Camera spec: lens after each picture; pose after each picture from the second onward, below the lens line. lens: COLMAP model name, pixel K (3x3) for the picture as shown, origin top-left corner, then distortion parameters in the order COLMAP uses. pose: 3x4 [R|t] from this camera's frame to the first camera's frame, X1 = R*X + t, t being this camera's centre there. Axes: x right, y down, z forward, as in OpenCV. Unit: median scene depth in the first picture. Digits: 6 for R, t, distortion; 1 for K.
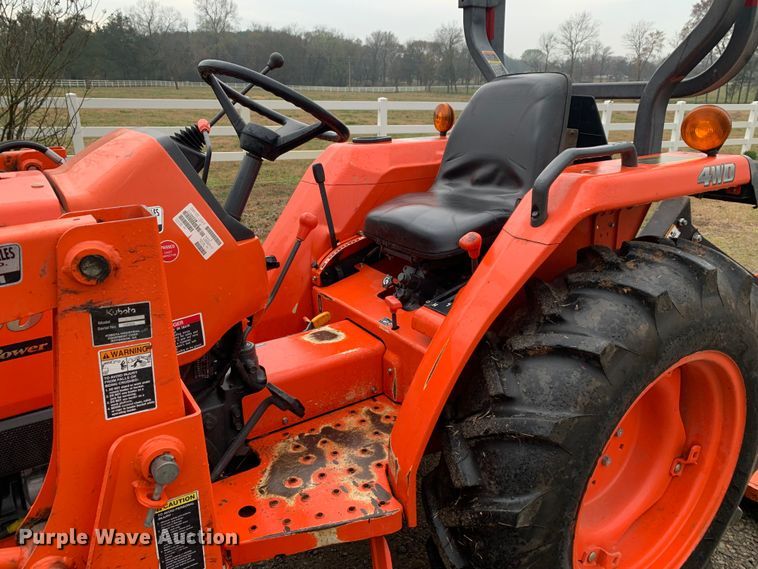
lens RADIAL K [[582.9, 0, 389.8], [0, 582.9, 275.1], [0, 0, 1]] dist [0.006101, -0.005322]
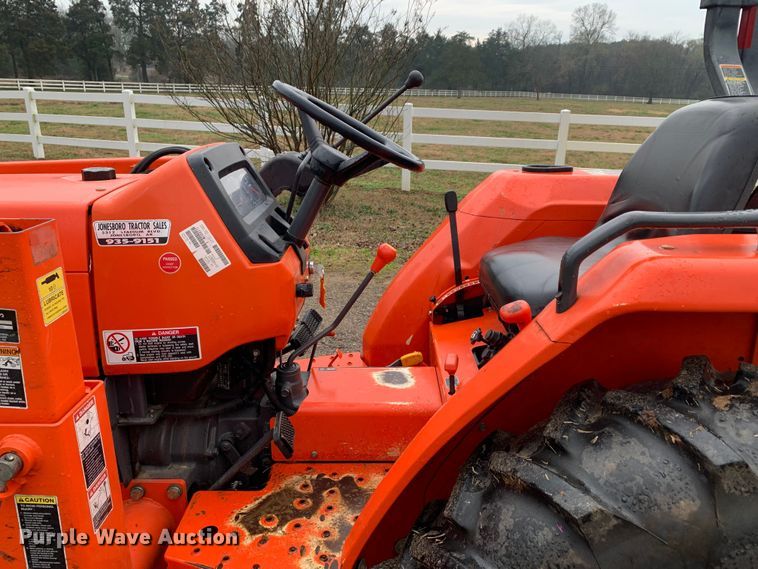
lens RADIAL K [[582.9, 0, 382.1], [0, 582.9, 277.4], [0, 0, 1]] dist [0.006101, -0.005322]
pose [[0.833047, 0.177996, -0.523784, 0.443301], [-0.185352, 0.981902, 0.038885, -0.114253], [0.521227, 0.064692, 0.850963, 0.275367]]
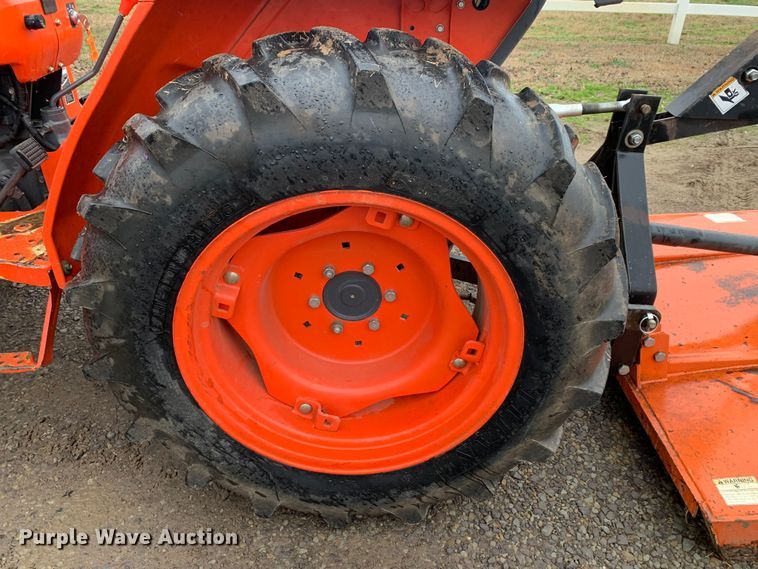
lens RADIAL K [[582.9, 0, 382.0], [0, 582.9, 282.5], [0, 0, 1]] dist [0.006101, -0.005322]
pose [[0.846039, 0.274575, -0.456976, 1.016041], [-0.165975, 0.950228, 0.263663, 0.049748], [0.506627, -0.147222, 0.849503, 0.407224]]
